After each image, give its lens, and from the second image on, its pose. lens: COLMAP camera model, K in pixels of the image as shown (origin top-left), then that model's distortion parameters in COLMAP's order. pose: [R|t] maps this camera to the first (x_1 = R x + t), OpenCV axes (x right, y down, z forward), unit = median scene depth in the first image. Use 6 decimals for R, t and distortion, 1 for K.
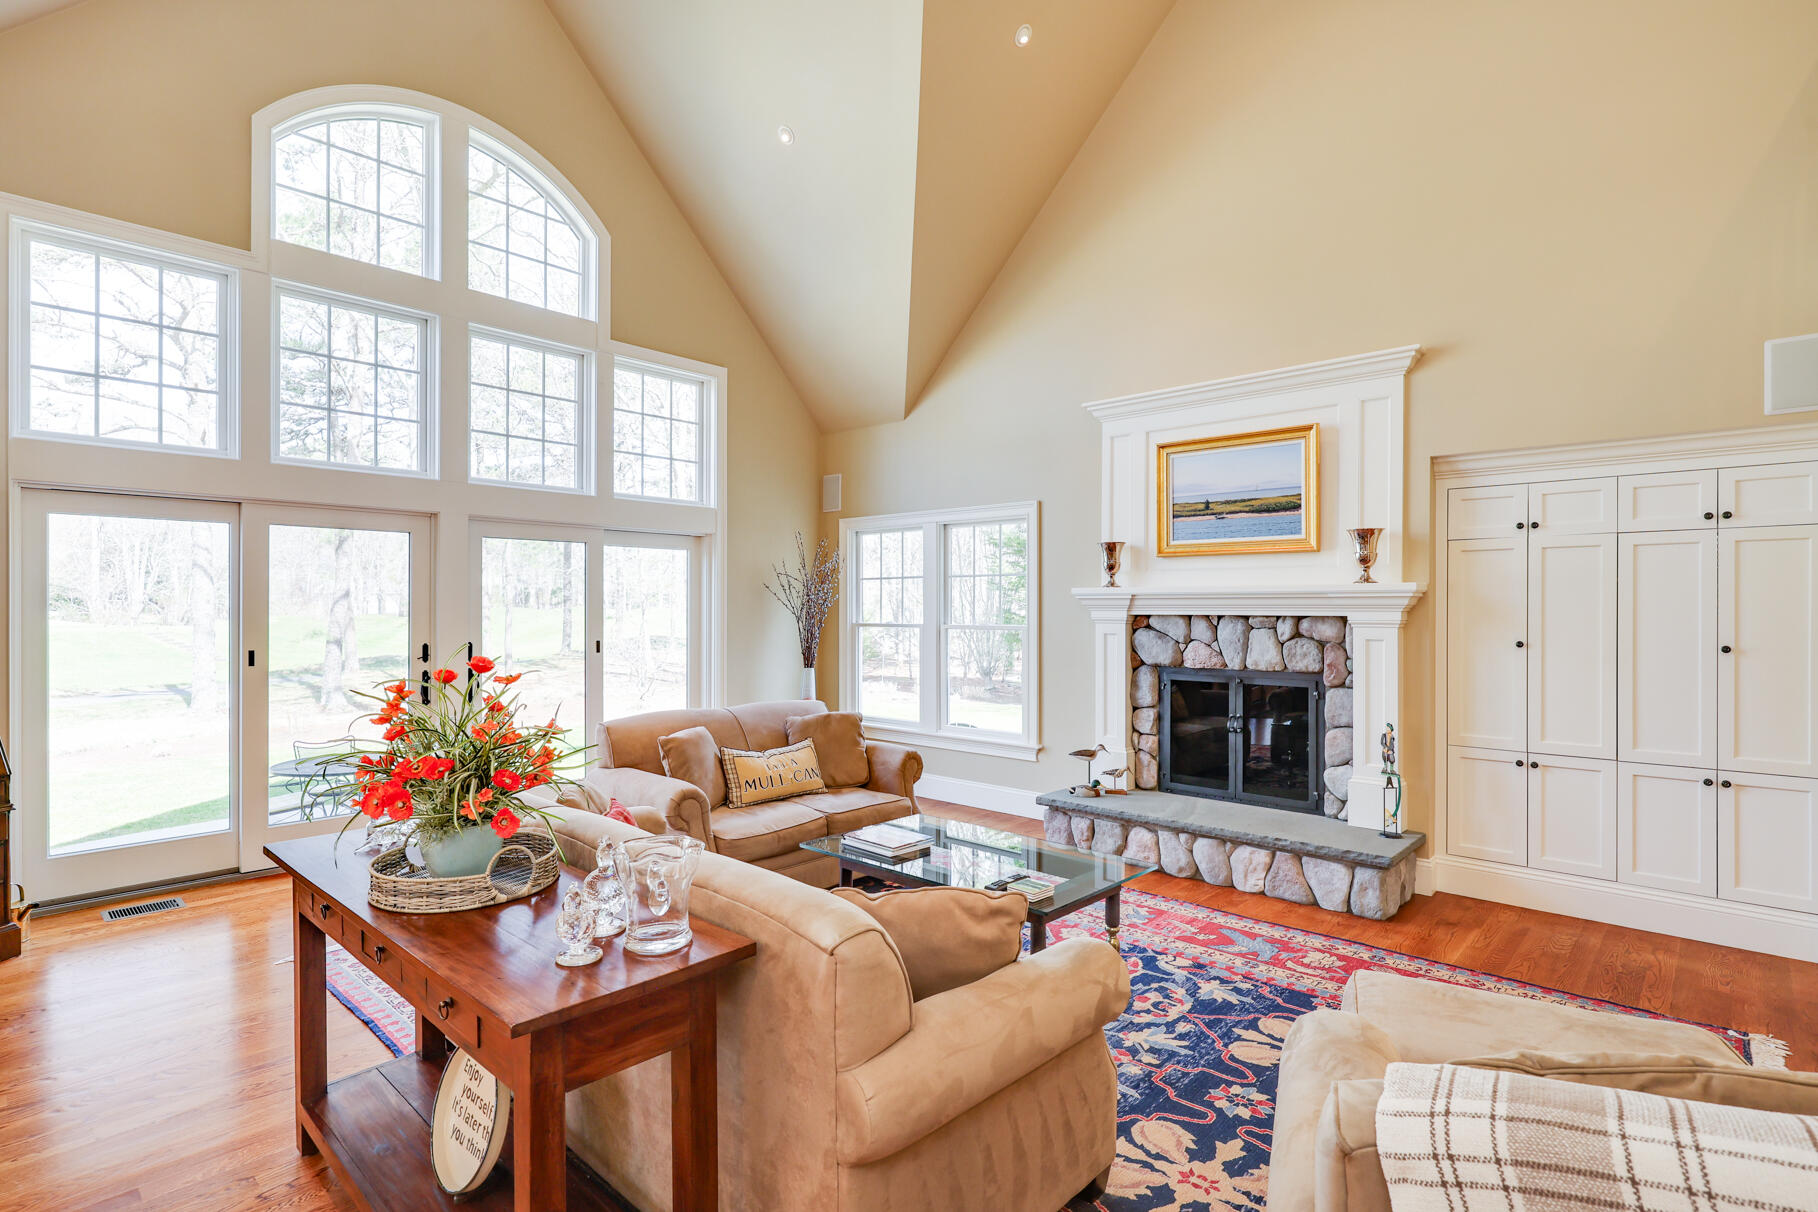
lens RADIAL K [[906.2, 0, 904.2], [0, 906.2, 605.8], [0, 0, 1]] dist [0.010120, -0.000097]
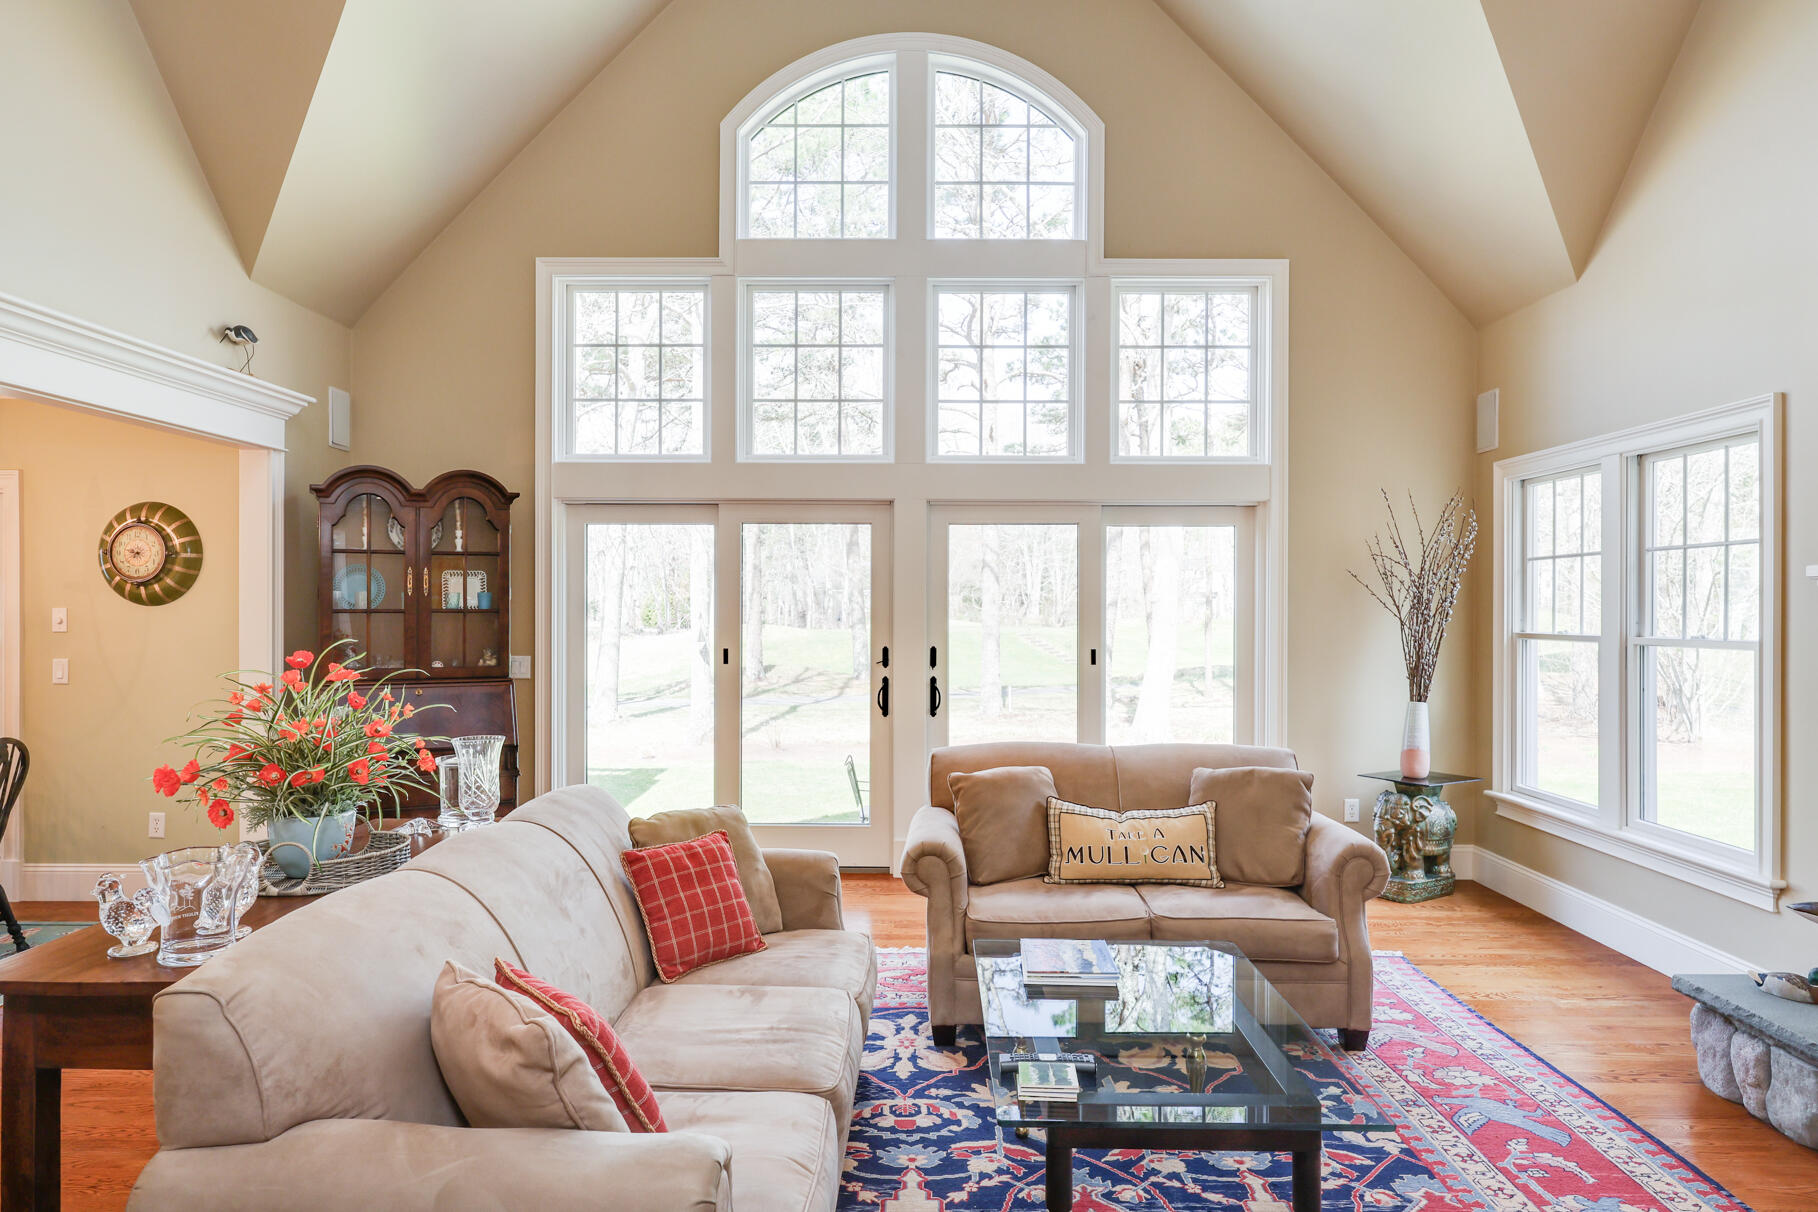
lens RADIAL K [[1181.3, 0, 898.1], [0, 1181.3, 616.3], [0, 0, 1]] dist [0.004866, -0.002691]
pose [[0.667355, 0.006185, -0.744714, 0.367701], [-0.000332, 0.999968, 0.008007, 0.002481], [0.744739, -0.005096, 0.667336, 0.238612]]
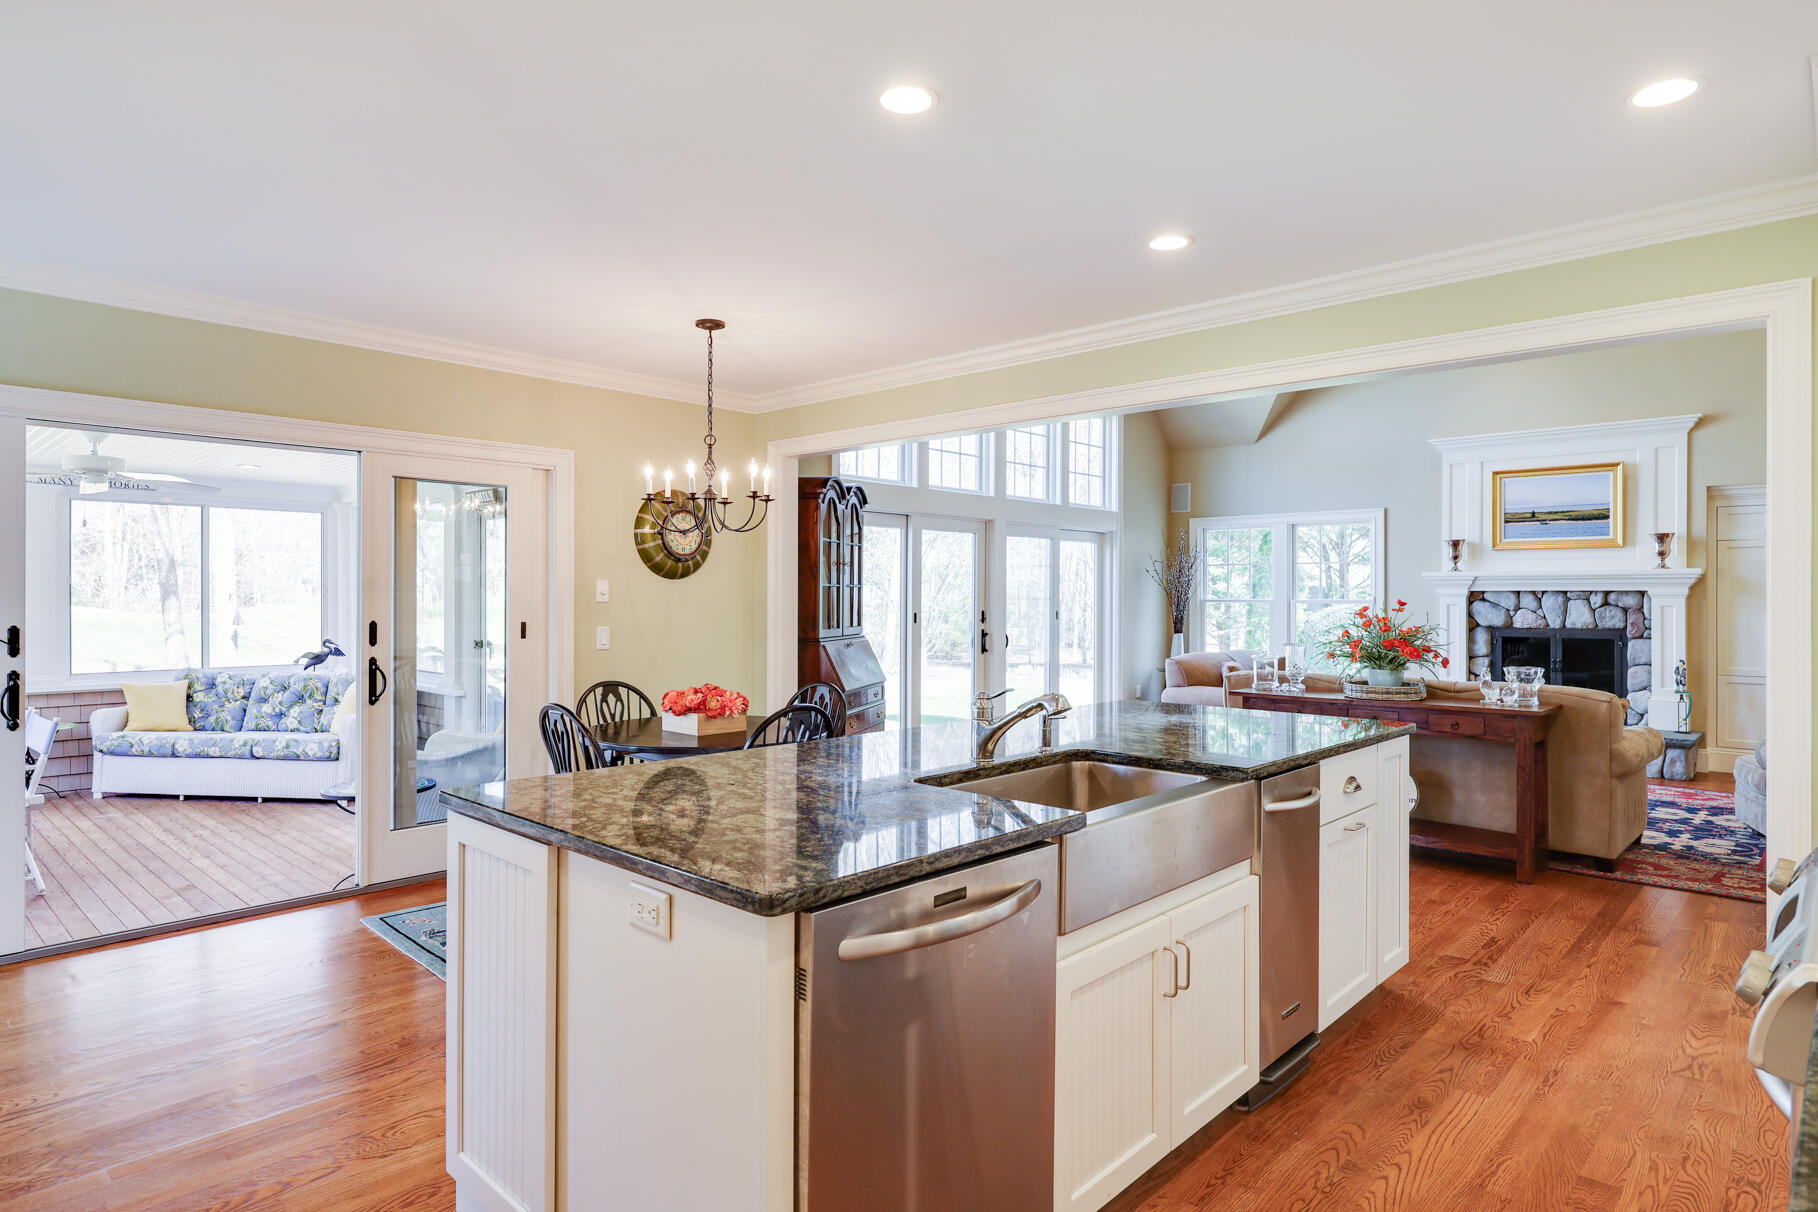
lens RADIAL K [[1009.6, 0, 893.5], [0, 1009.6, 593.0], [0, 0, 1]] dist [-0.005309, 0.001166]
pose [[0.999729, 0.001517, -0.023228, -0.659951], [-0.001545, 0.999998, -0.001202, 0.017557], [0.023226, 0.001237, 0.999729, -0.637478]]
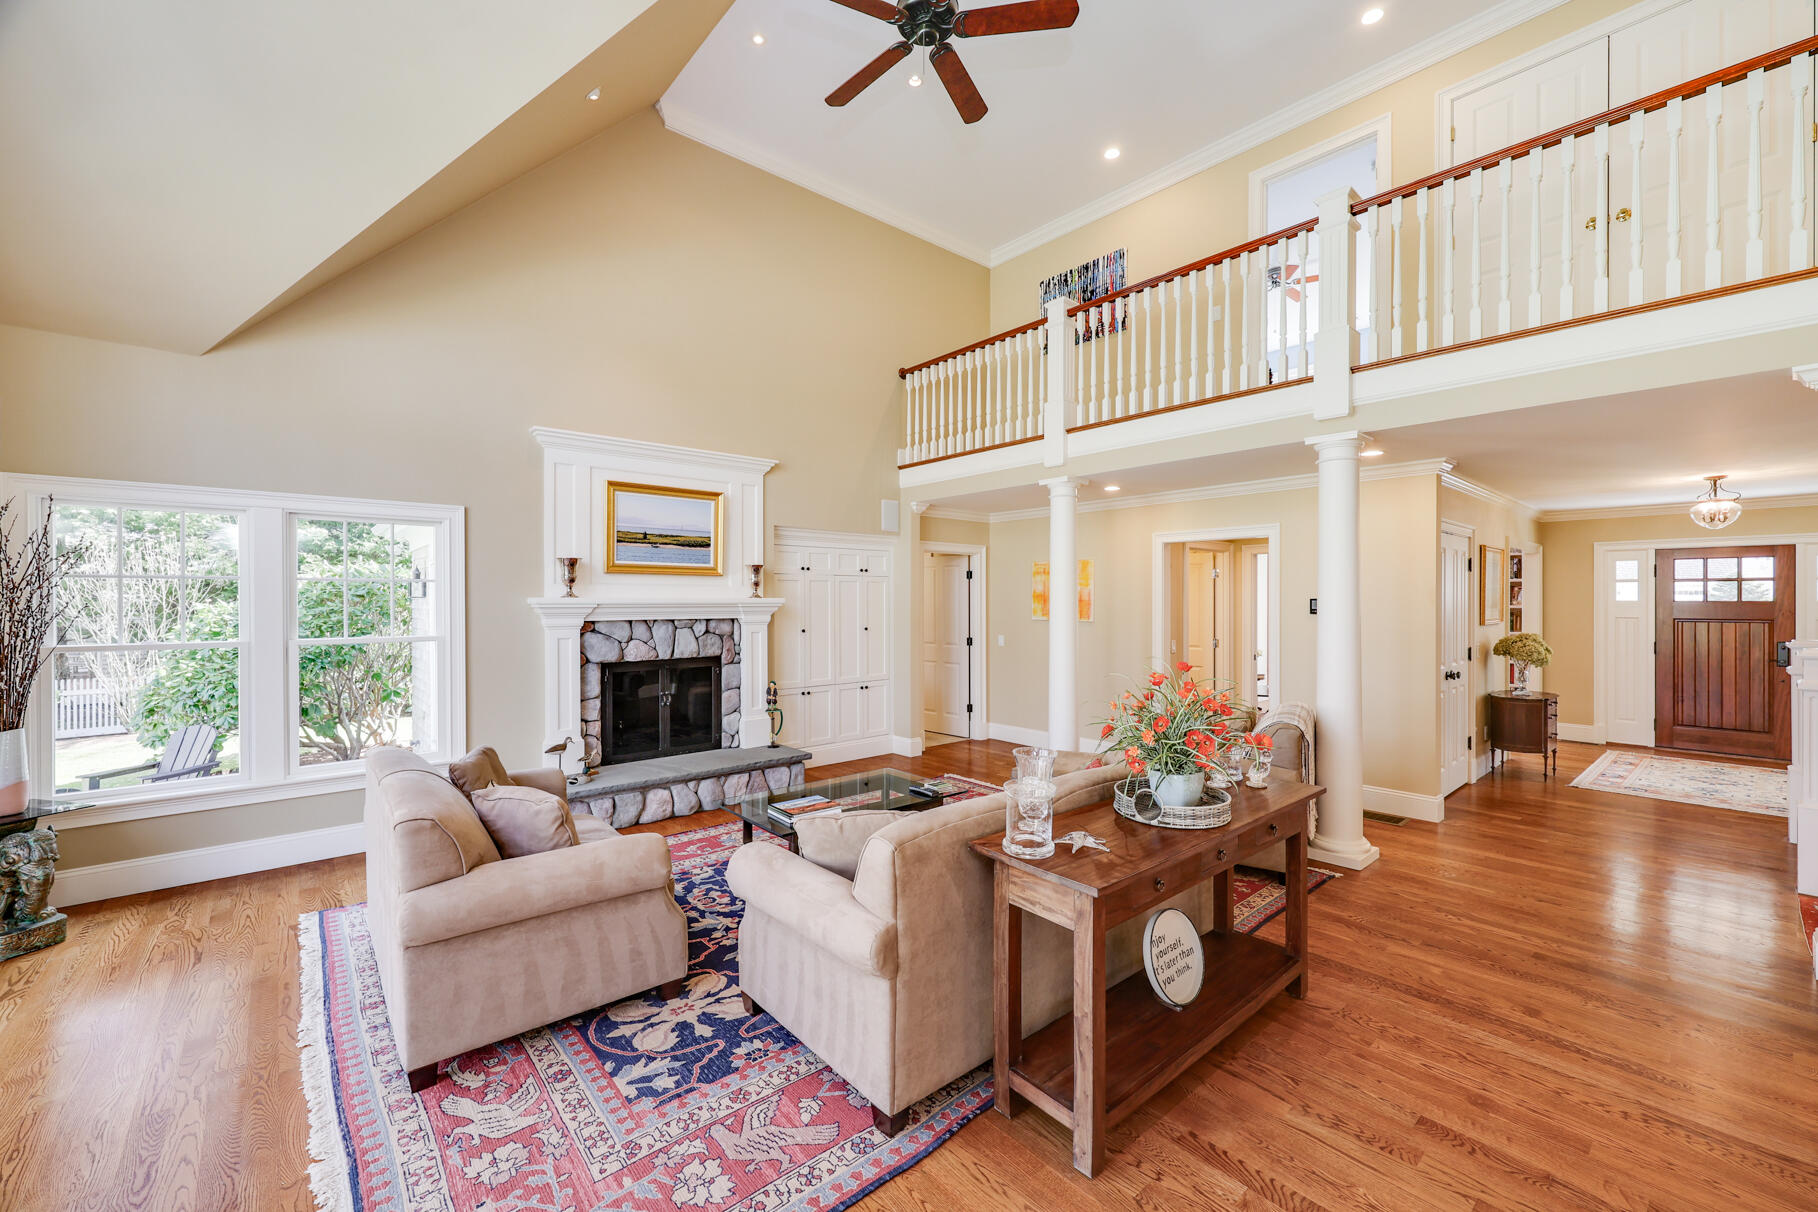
lens RADIAL K [[734.1, 0, 905.0], [0, 734.1, 602.2], [0, 0, 1]] dist [0.003182, -0.000150]
pose [[0.115493, -0.002709, 0.993305, -0.694029], [-0.000455, 0.999996, 0.002780, -0.018835], [-0.993308, -0.000773, 0.115492, 0.517890]]
